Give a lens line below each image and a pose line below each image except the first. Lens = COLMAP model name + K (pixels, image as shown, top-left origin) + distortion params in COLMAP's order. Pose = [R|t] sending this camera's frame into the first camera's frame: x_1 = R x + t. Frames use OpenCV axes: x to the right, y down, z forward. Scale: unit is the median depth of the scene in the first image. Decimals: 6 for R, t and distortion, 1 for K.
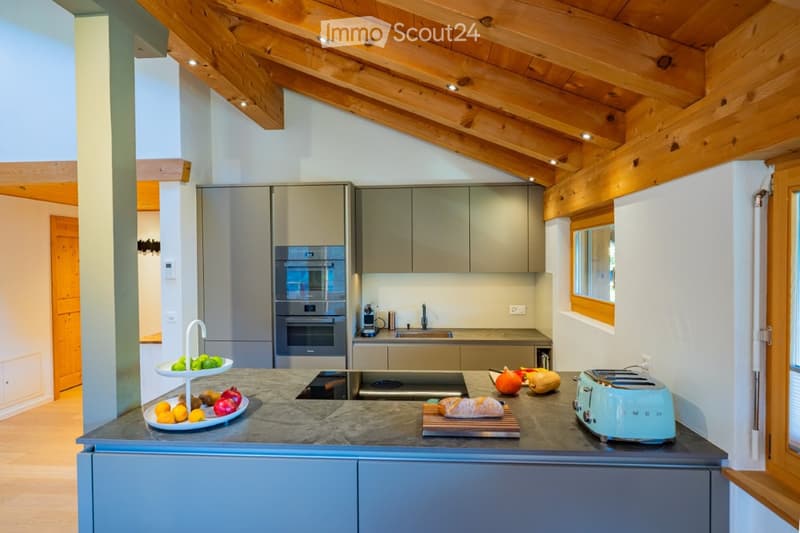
lens RADIAL K [[437.5, 0, 397.4], [0, 437.5, 268.1], [0, 0, 1]] dist [-0.004585, 0.000927]
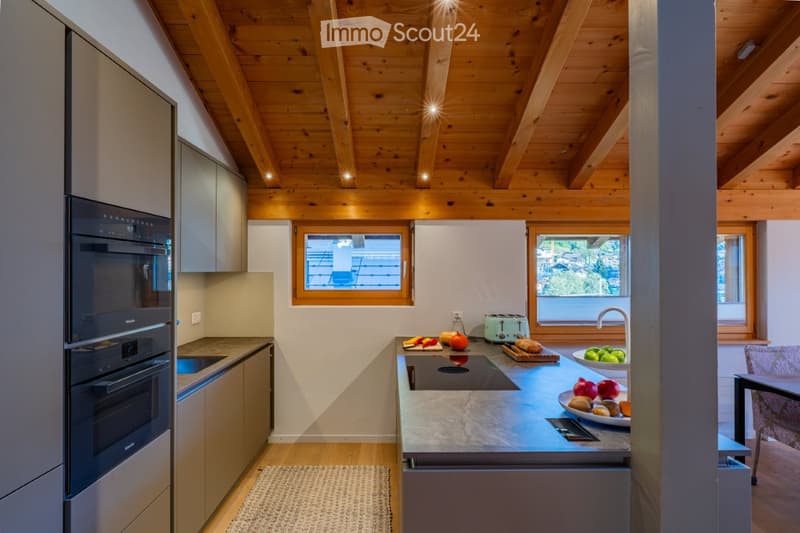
lens RADIAL K [[437.5, 0, 397.4], [0, 437.5, 268.1], [0, 0, 1]] dist [-0.004585, 0.000927]
pose [[-0.087551, 0.014607, 0.996053, -0.674003], [0.021802, 0.999681, -0.012744, 0.021738], [-0.995921, 0.020600, -0.087842, 0.775615]]
